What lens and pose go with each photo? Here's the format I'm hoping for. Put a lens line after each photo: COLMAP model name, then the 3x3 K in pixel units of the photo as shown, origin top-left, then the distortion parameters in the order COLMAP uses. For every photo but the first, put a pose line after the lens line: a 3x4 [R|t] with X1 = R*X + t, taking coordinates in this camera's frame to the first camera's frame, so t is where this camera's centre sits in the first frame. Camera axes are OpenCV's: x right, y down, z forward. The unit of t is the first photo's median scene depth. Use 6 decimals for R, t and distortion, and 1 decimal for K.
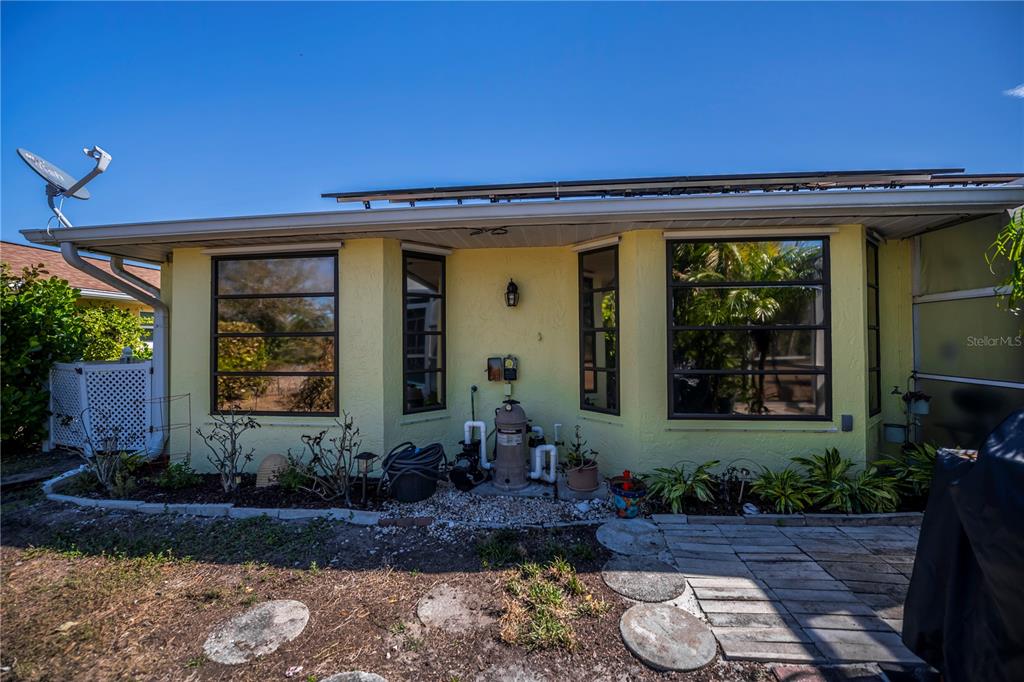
lens RADIAL K [[422.5, 0, 512.0], [0, 422.5, 341.0], [0, 0, 1]] dist [-0.024438, -0.000157]
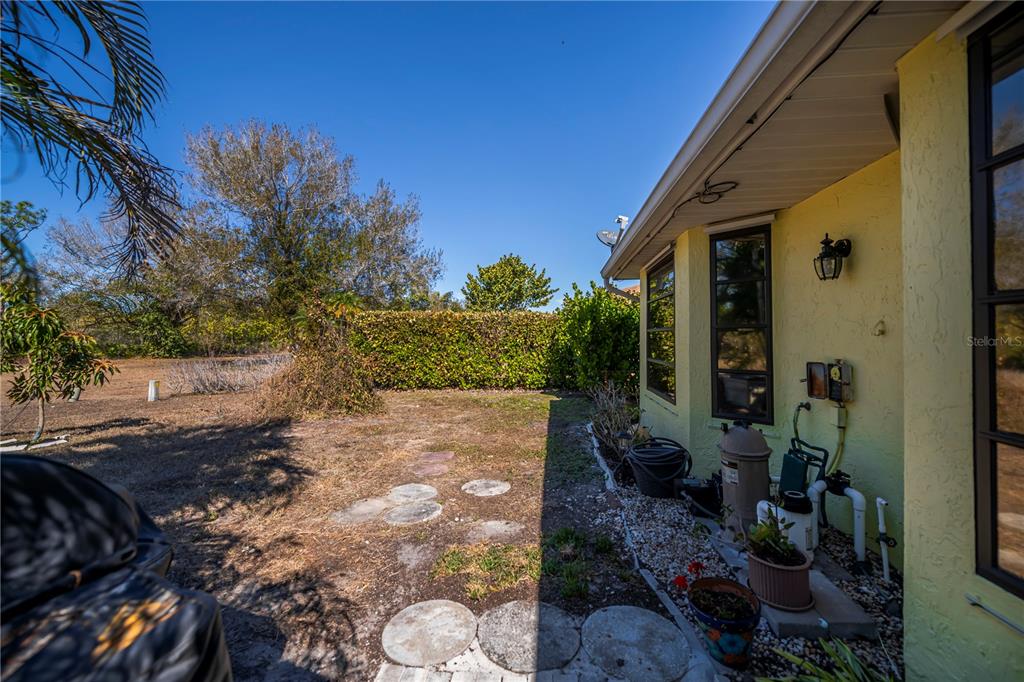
lens RADIAL K [[422.5, 0, 512.0], [0, 422.5, 341.0], [0, 0, 1]] dist [-0.024438, -0.000157]
pose [[-0.019665, 0.015998, -0.999679, 1.056622], [-0.013235, 0.999780, 0.016260, 0.004534], [0.999719, 0.013551, -0.019449, 0.950046]]
